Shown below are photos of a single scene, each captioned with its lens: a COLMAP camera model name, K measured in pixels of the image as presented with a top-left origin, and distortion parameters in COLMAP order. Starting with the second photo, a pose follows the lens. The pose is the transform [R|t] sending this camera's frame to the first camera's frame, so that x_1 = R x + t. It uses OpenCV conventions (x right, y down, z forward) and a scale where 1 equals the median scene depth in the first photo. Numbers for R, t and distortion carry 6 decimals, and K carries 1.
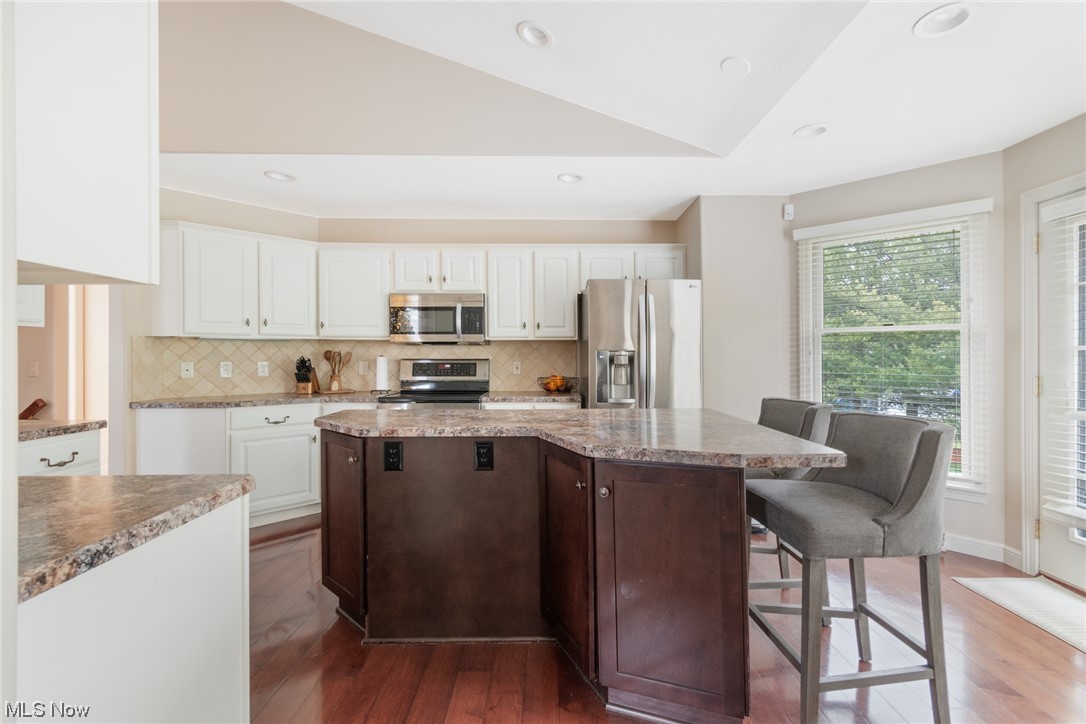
lens RADIAL K [[488.5, 0, 544.8], [0, 488.5, 359.6], [0, 0, 1]] dist [0.000353, 0.001180]
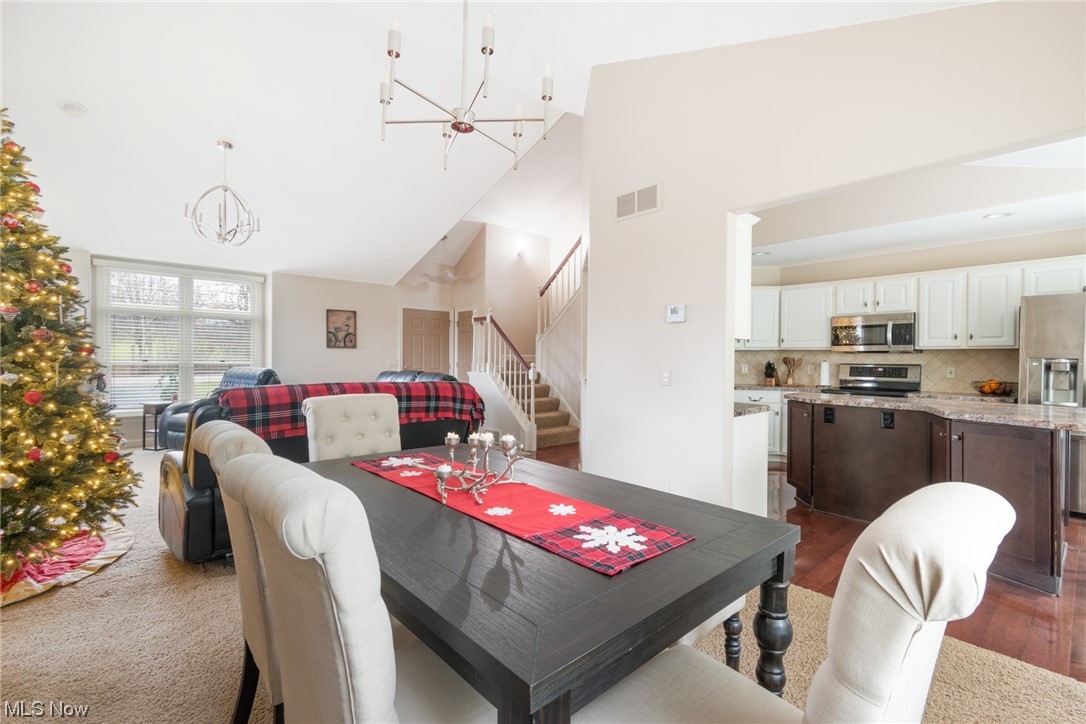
lens RADIAL K [[488.5, 0, 547.1], [0, 488.5, 365.8], [0, 0, 1]] dist [0.000353, 0.001180]
pose [[0.665180, 0.016468, -0.746501, 0.188562], [-0.013810, 0.999857, 0.009751, 0.003034], [0.746555, 0.003823, 0.665313, -0.543728]]
